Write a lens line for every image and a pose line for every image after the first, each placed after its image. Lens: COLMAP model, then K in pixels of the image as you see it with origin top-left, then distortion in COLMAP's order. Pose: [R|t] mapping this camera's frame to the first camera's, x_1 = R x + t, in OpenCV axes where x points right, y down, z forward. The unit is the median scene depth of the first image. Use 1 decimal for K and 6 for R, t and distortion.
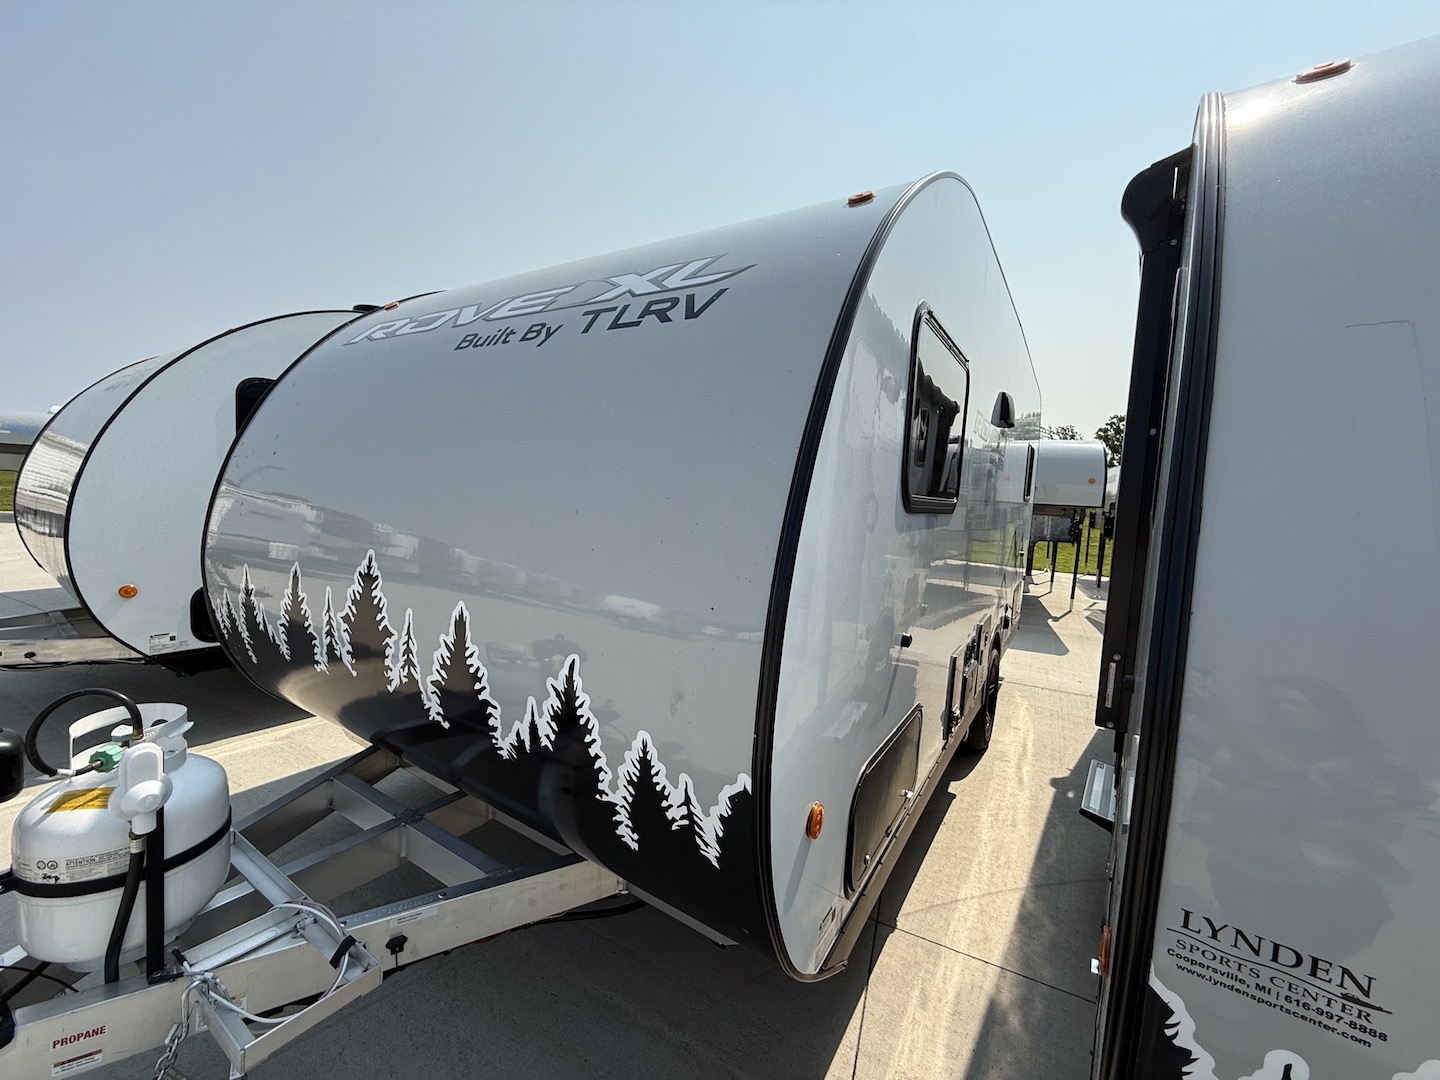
lens RADIAL K [[573.3, 0, 720.5], [0, 573.3, 534.5], [0, 0, 1]] dist [-0.002330, 0.000861]
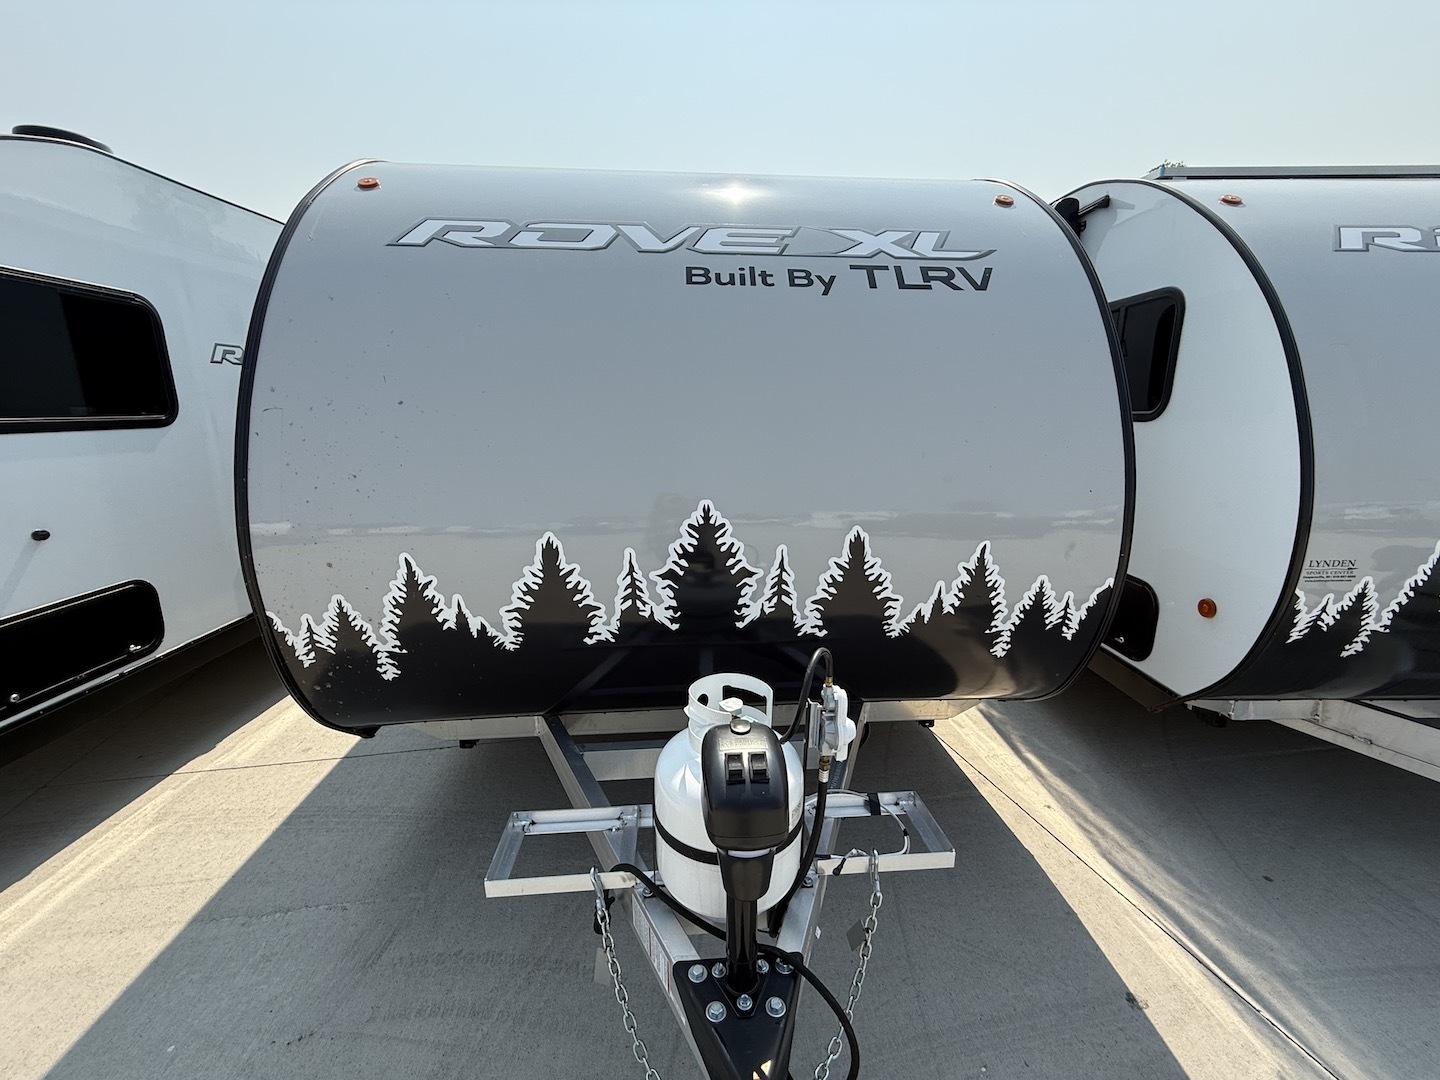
lens RADIAL K [[573.3, 0, 716.4], [0, 573.3, 540.8], [0, 0, 1]] dist [-0.002330, 0.000861]
pose [[0.801351, -0.186772, 0.568290, -1.276501], [0.090468, 0.976920, 0.193502, -0.103023], [-0.591314, -0.103651, 0.799752, 0.197564]]
